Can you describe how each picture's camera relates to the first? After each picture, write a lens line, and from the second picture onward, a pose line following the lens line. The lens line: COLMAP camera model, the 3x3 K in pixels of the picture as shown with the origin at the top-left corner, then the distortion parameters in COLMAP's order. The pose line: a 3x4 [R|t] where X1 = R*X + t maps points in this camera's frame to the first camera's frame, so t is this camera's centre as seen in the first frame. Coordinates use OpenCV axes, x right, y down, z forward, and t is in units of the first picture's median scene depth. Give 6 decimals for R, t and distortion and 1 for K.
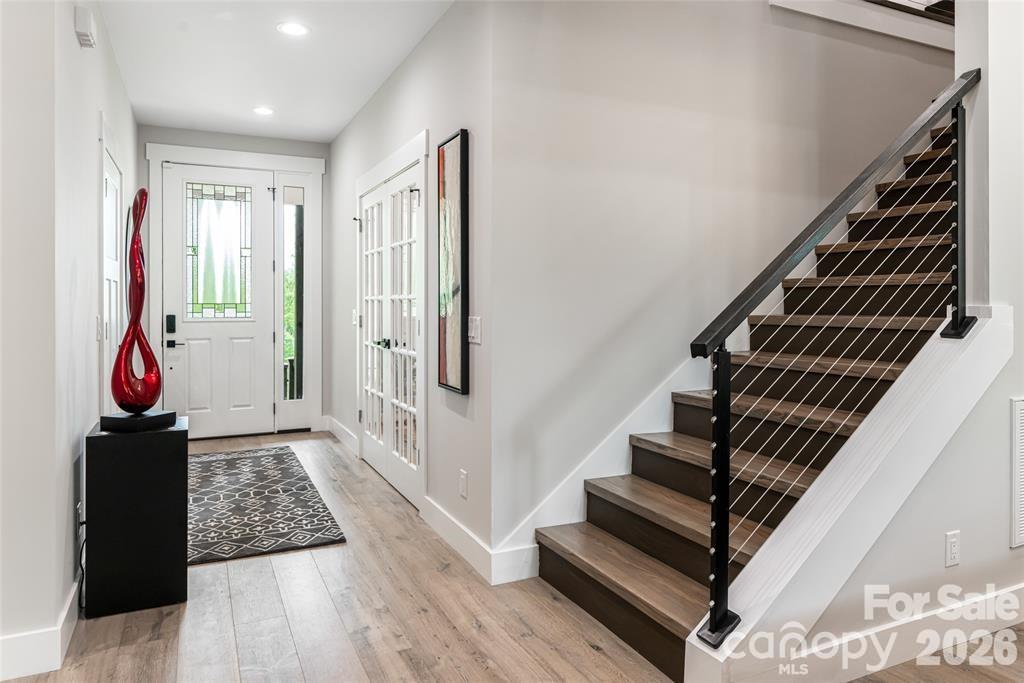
lens RADIAL K [[674.8, 0, 516.6], [0, 674.8, 312.0], [0, 0, 1]] dist [-0.000649, 0.006296]
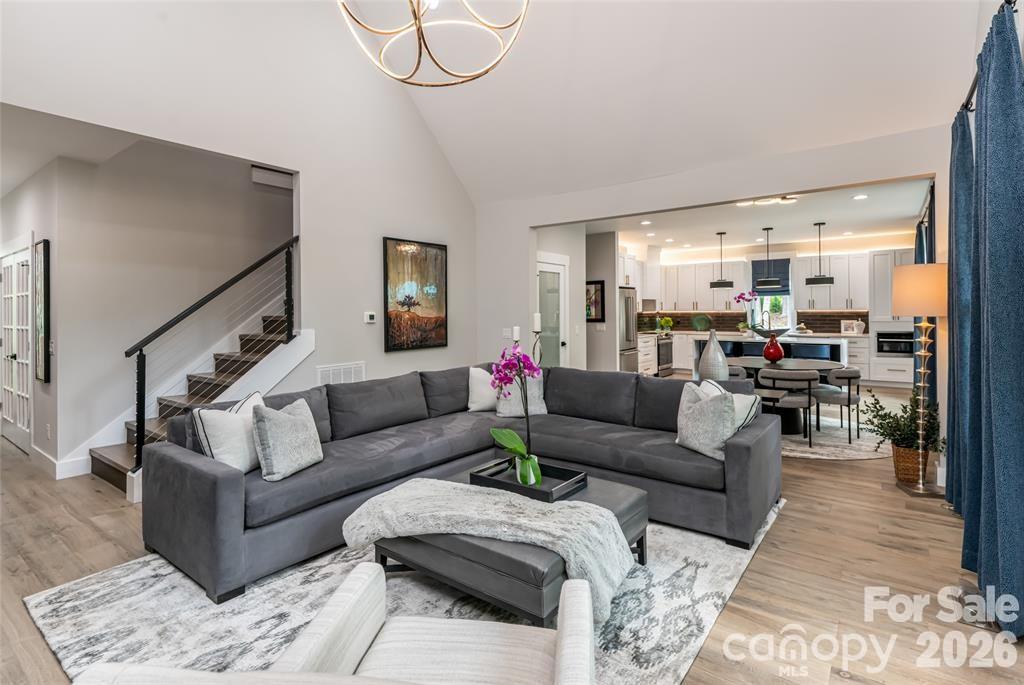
lens RADIAL K [[501.5, 0, 508.1], [0, 501.5, 312.2], [0, 0, 1]] dist [0.000948, 0.000641]
pose [[0.887917, -0.008866, 0.459918, 0.426757], [0.017218, 0.999754, -0.013968, -0.030516], [-0.459681, 0.020321, 0.887852, -0.829514]]
